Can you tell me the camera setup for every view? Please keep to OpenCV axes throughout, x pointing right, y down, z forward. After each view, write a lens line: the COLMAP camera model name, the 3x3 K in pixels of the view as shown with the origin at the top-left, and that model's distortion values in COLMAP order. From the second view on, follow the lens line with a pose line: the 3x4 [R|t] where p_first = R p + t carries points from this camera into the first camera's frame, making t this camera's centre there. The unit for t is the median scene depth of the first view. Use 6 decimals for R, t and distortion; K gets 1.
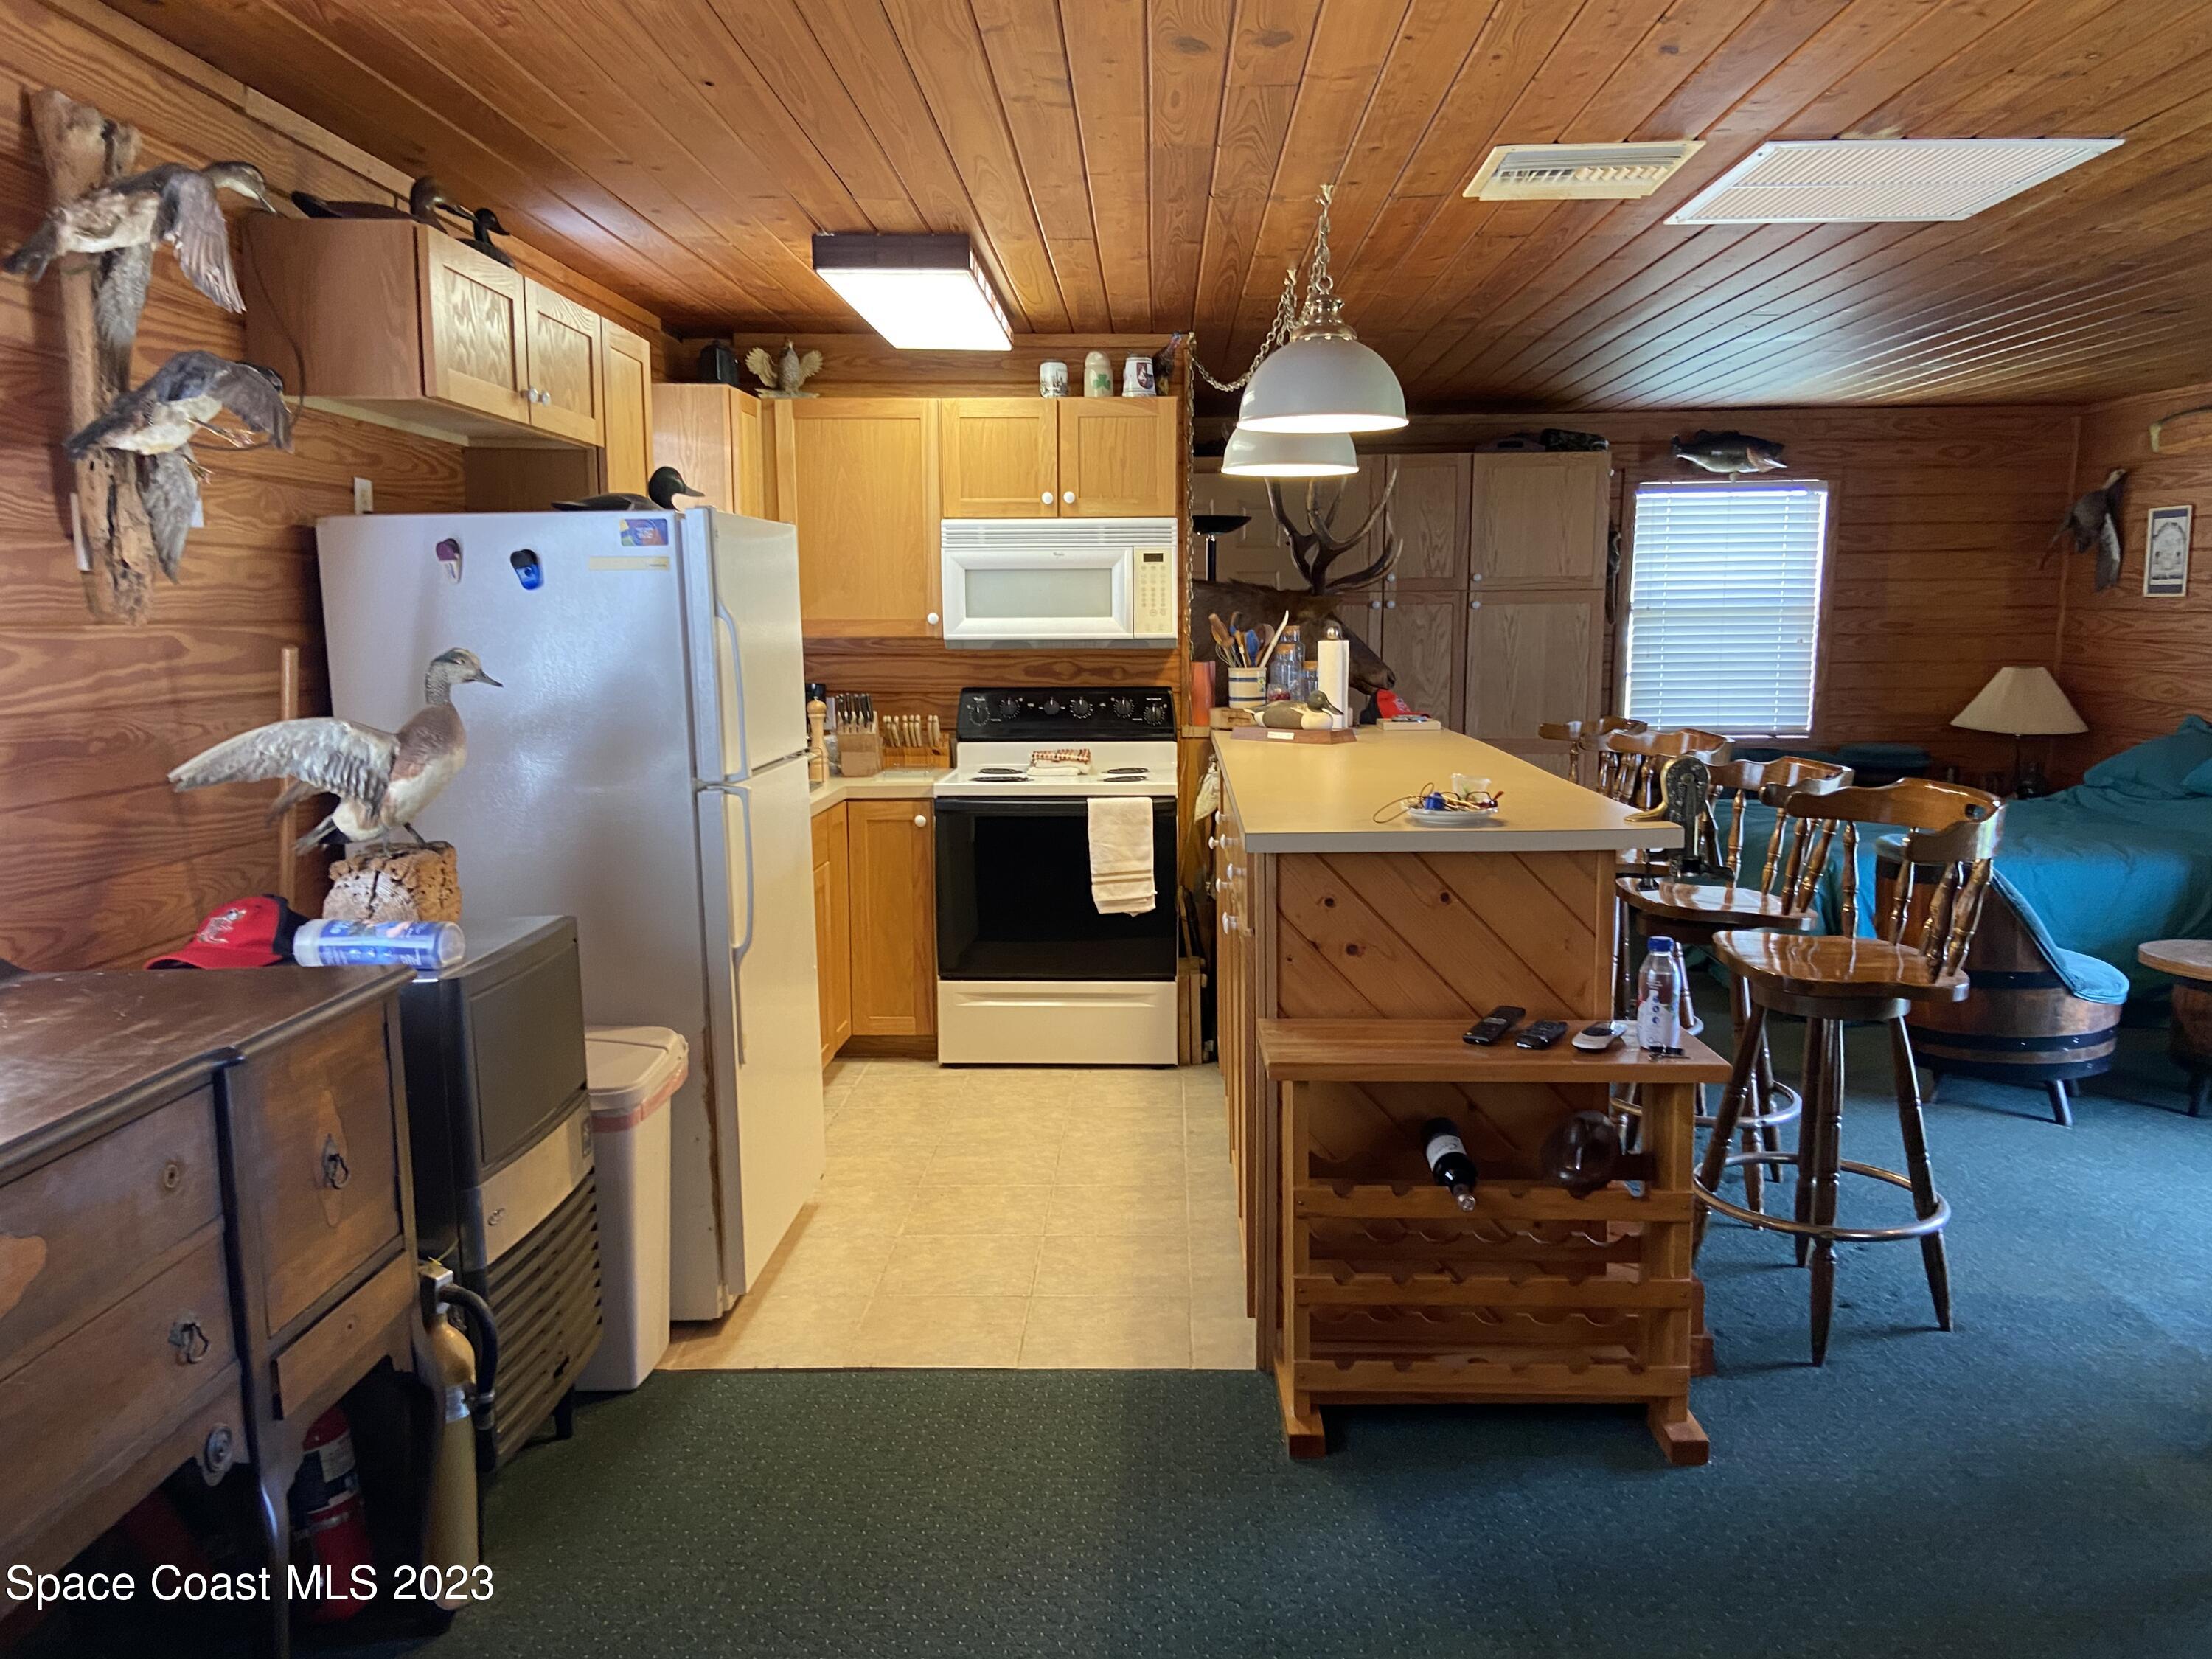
lens RADIAL K [[1678.7, 0, 1106.0], [0, 1678.7, 829.5], [0, 0, 1]] dist [0.123111, -0.159400]
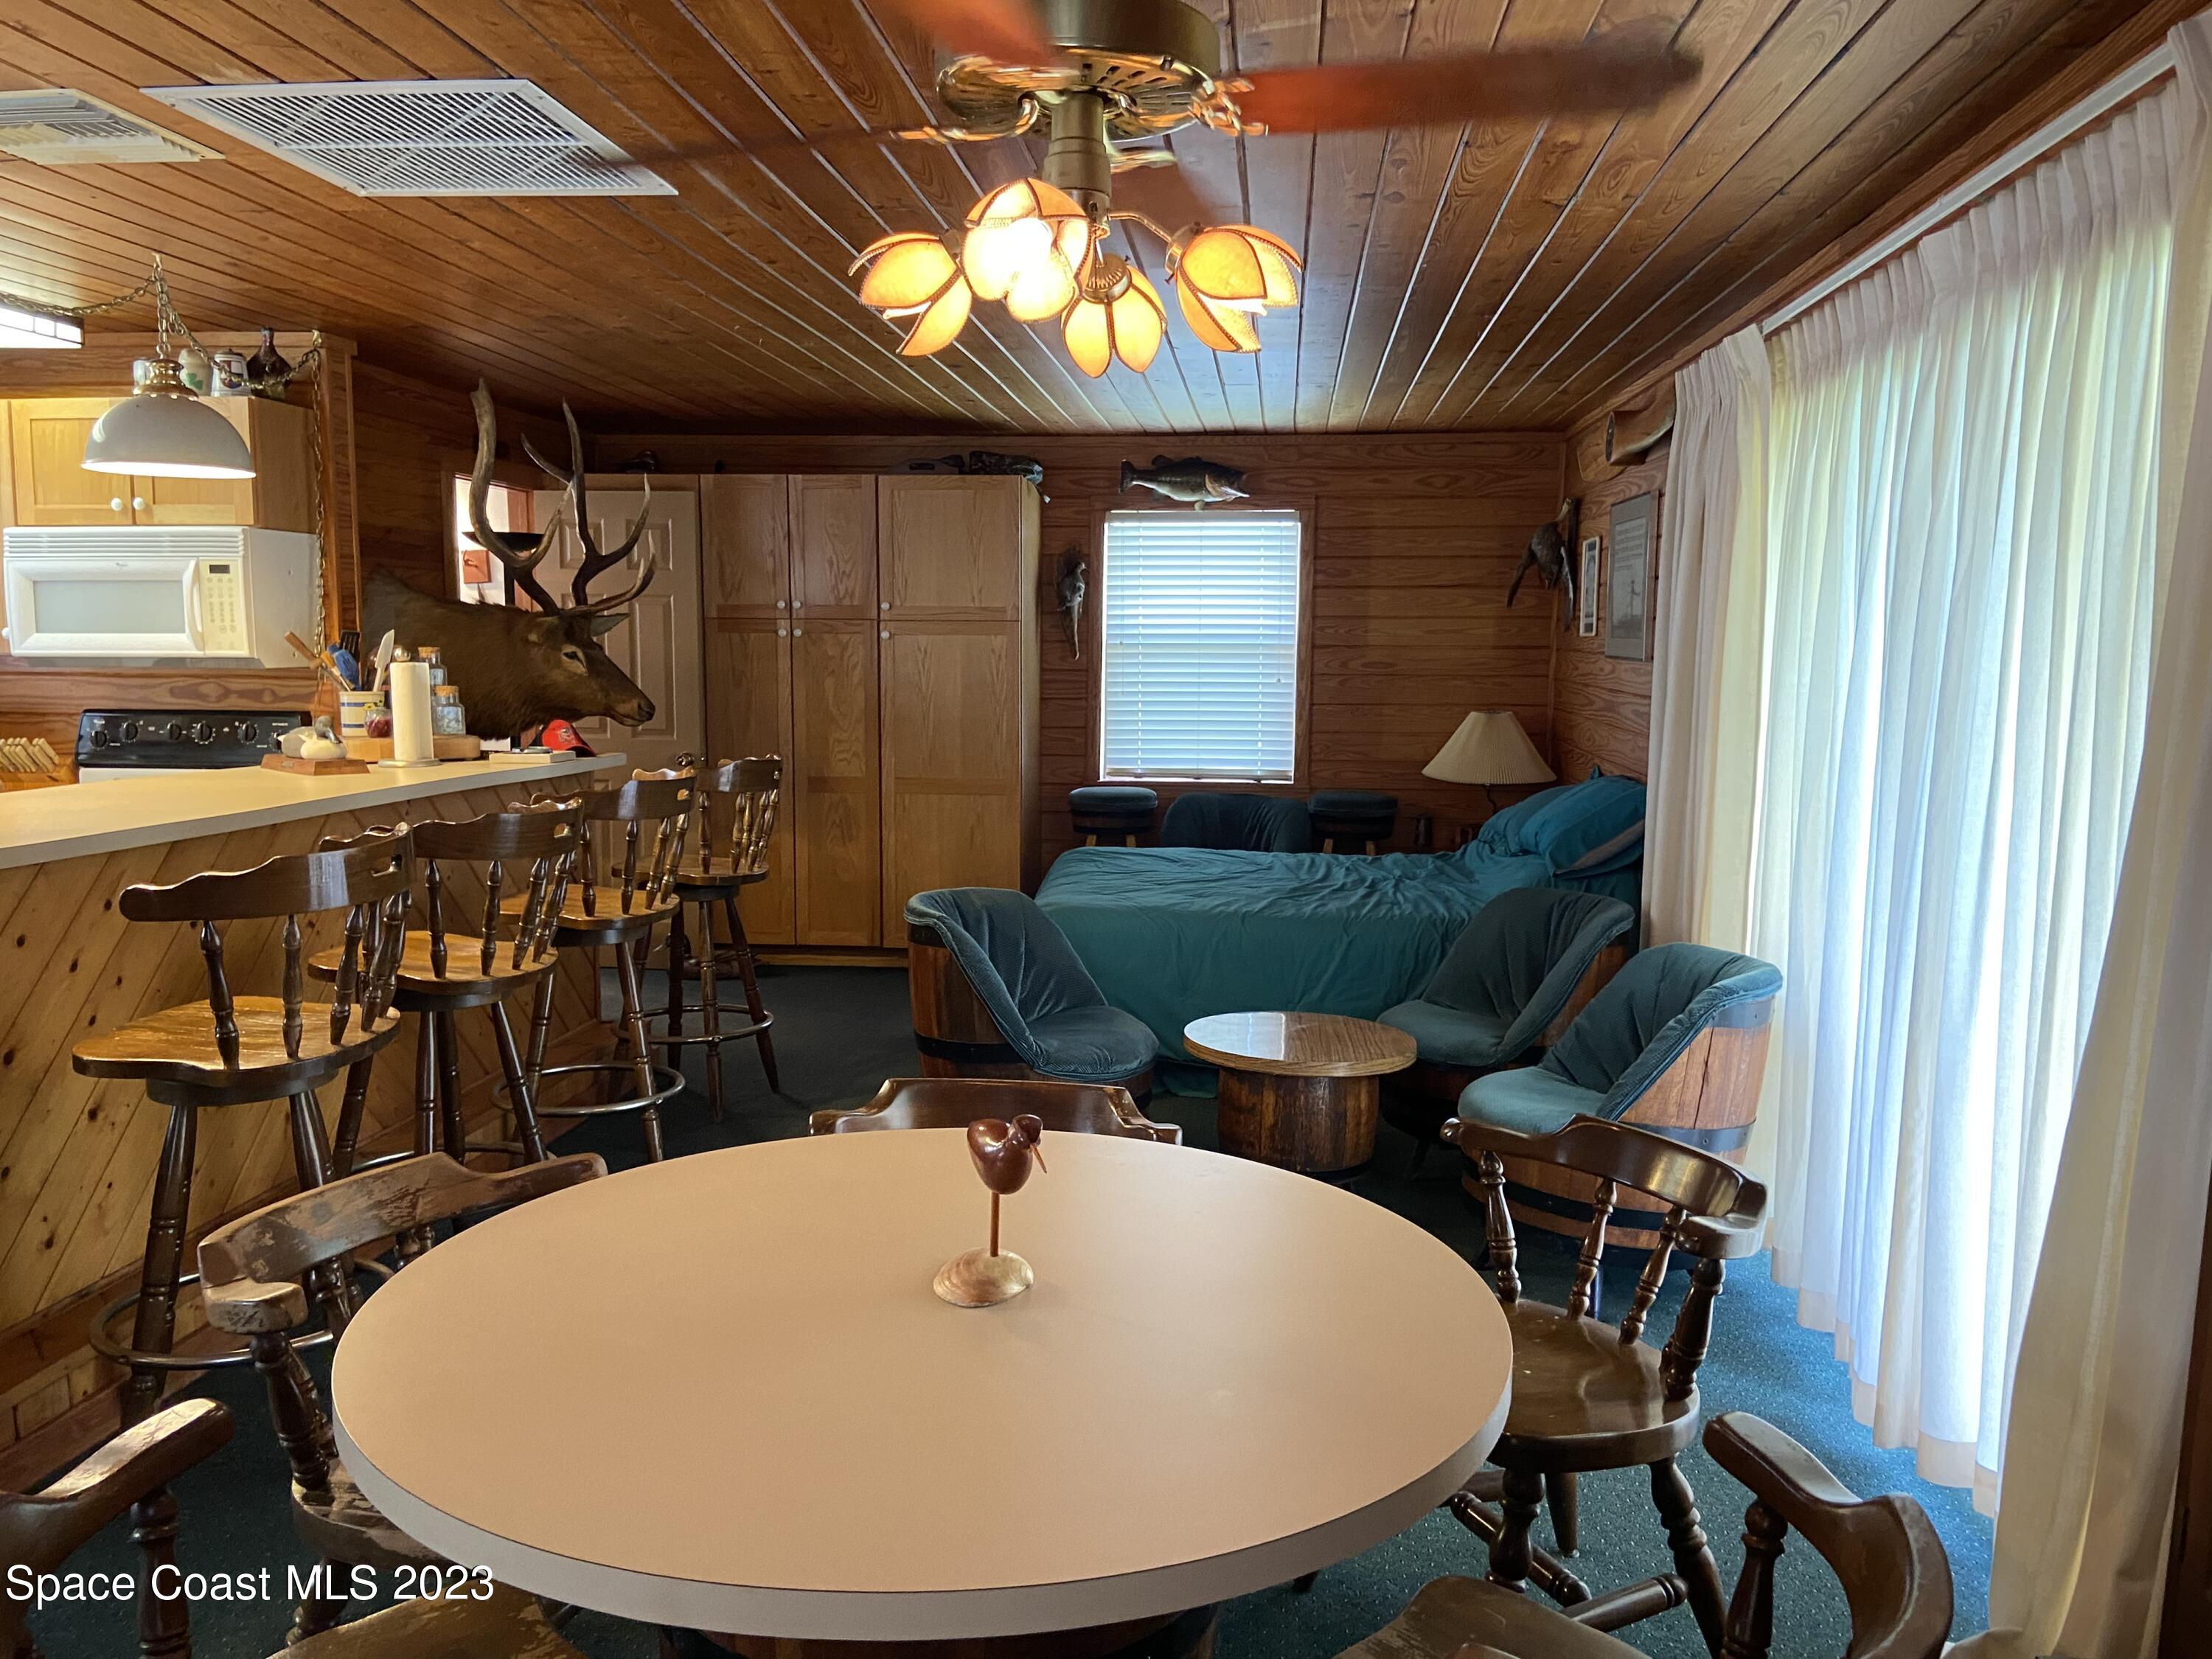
lens RADIAL K [[1679.3, 0, 1104.0], [0, 1679.3, 802.0], [0, 0, 1]] dist [0.110042, -0.141747]
pose [[0.997306, 0.017605, -0.071209, 0.681902], [-0.020408, 0.999037, -0.038834, -0.010600], [0.070457, 0.040182, 0.996705, 0.133437]]
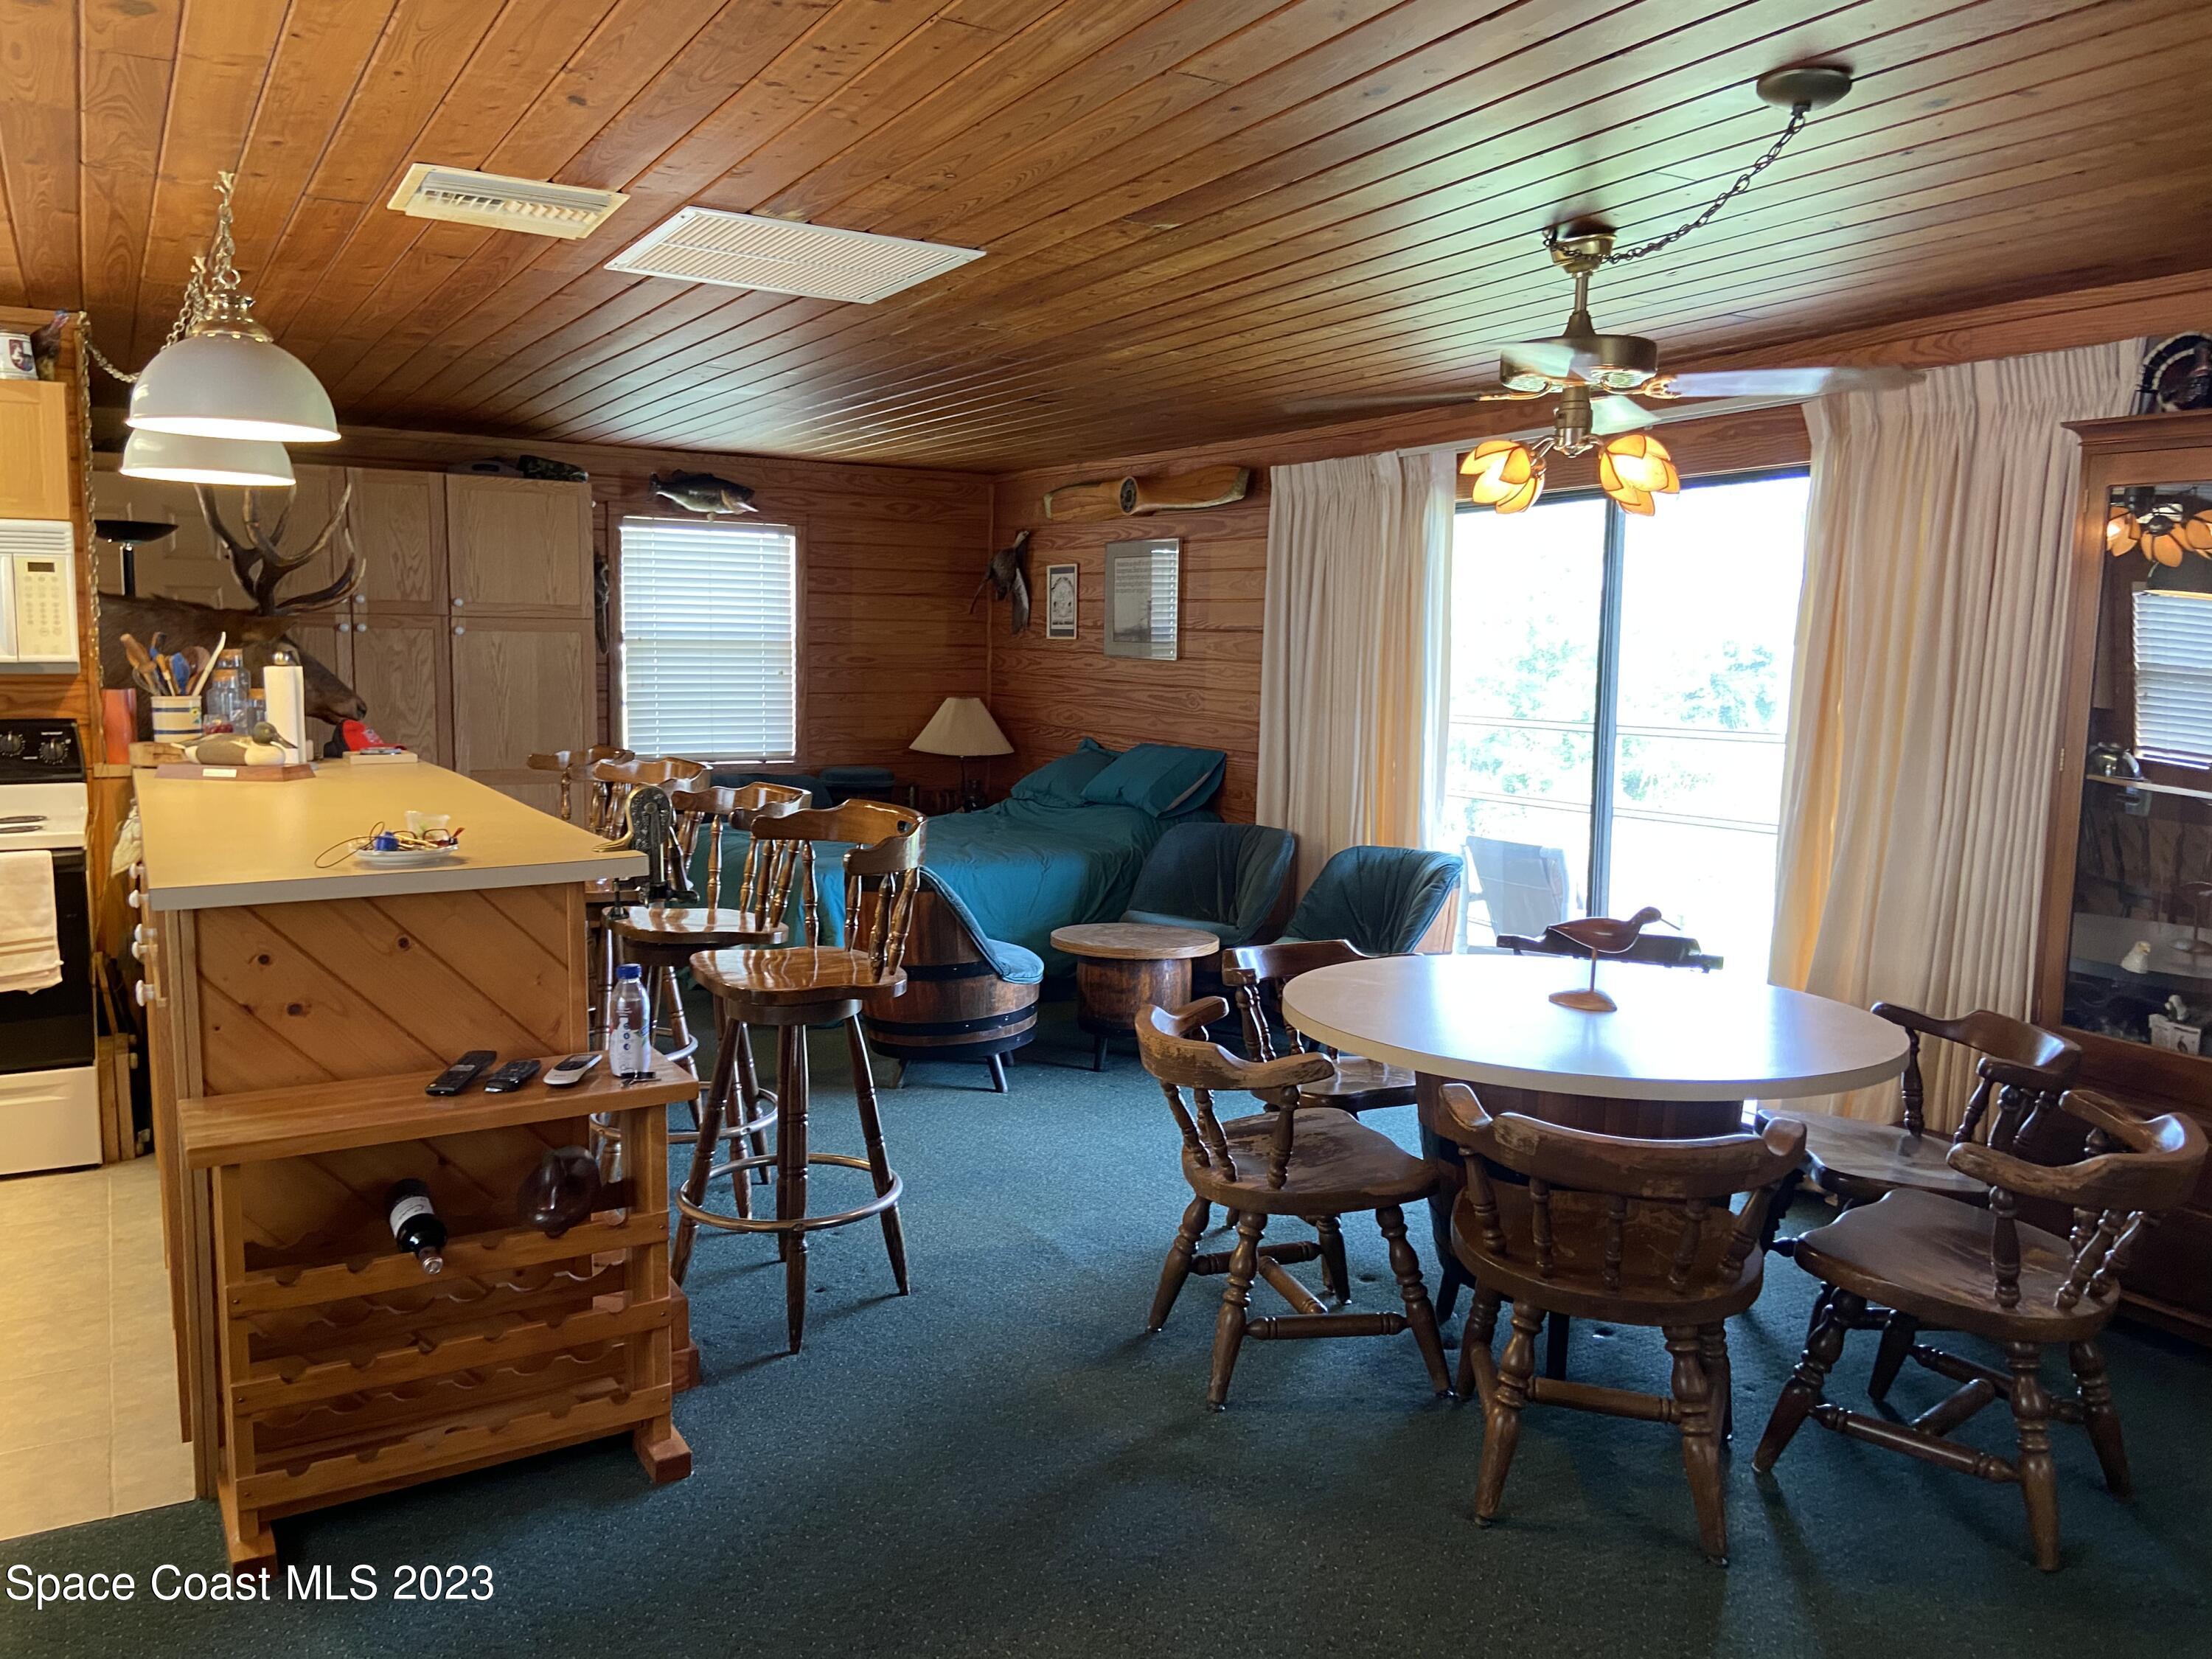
lens RADIAL K [[1679.3, 0, 1104.0], [0, 1679.3, 802.0], [0, 0, 1]] dist [0.110042, -0.141747]
pose [[0.846977, -0.035802, 0.530422, 0.022768], [0.052719, 0.998468, -0.016789, -0.001172], [-0.529009, 0.042183, 0.847567, -0.009438]]
